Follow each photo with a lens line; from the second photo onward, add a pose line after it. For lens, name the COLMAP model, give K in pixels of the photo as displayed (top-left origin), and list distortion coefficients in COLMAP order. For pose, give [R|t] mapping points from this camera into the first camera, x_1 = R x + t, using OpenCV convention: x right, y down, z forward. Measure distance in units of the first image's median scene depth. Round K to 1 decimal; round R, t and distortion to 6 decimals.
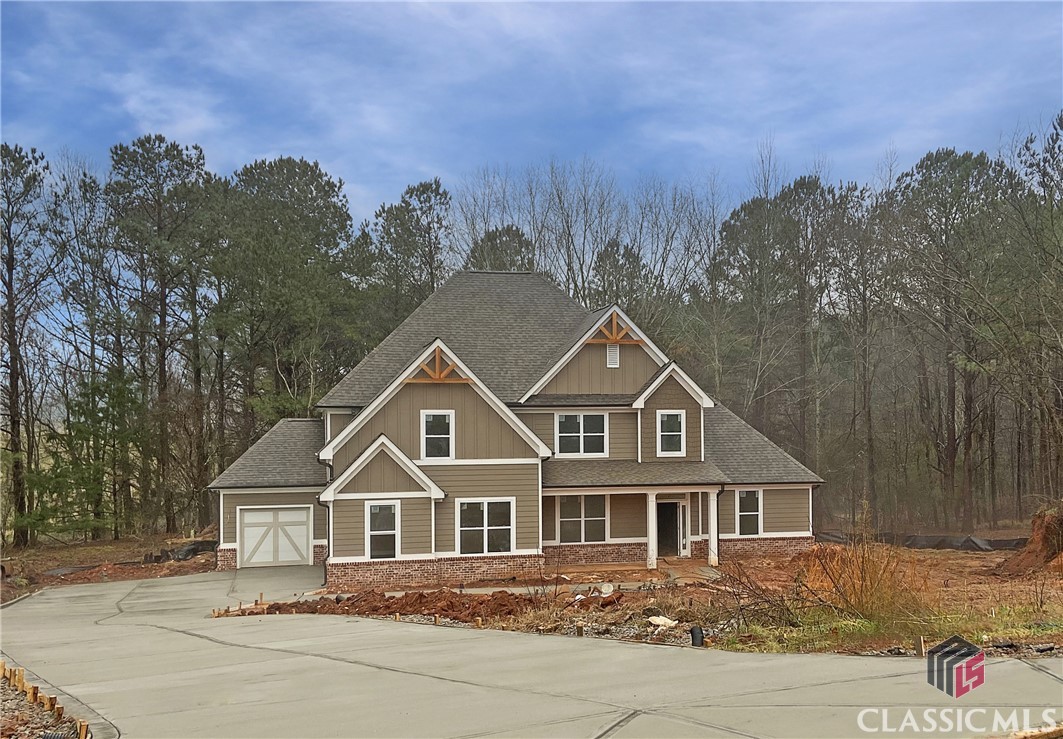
lens RADIAL K [[803.8, 0, 532.9], [0, 803.8, 454.6], [0, 0, 1]] dist [0.001912, -0.000130]
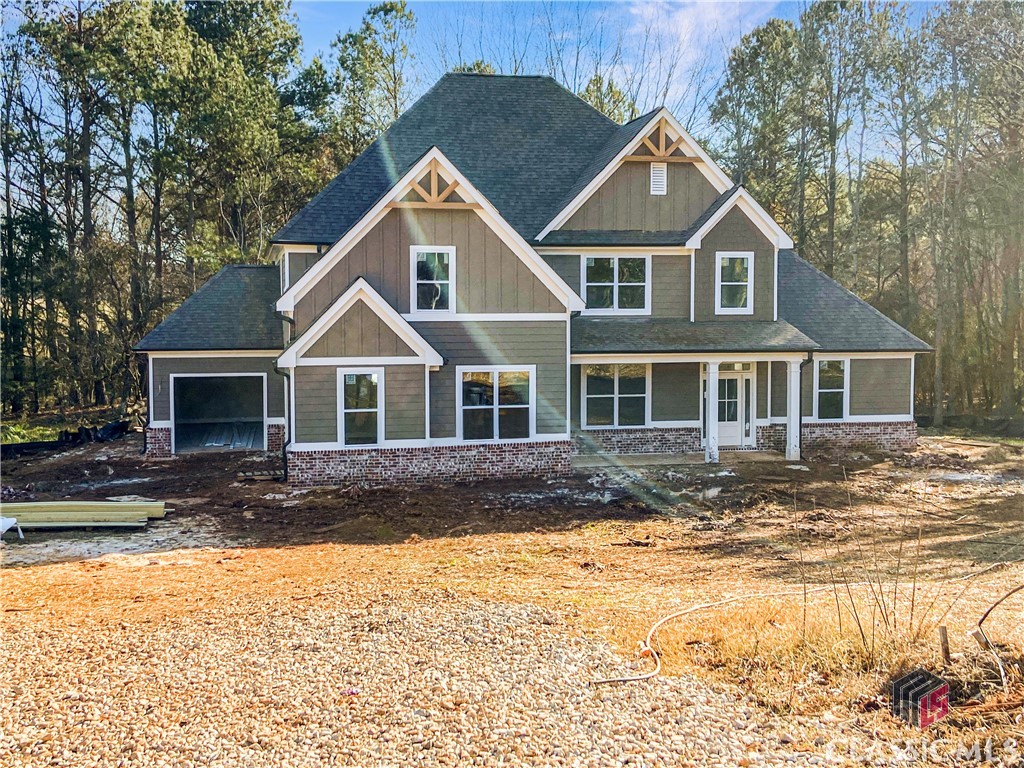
lens RADIAL K [[1164.3, 0, 512.0], [0, 1164.3, 384.0], [0, 0, 1]] dist [-0.010353, -0.004336]
pose [[0.998076, 0.010130, -0.061171, 0.030724], [-0.005779, 0.997468, 0.070880, -0.008144], [0.061734, -0.070390, 0.995607, -0.101304]]
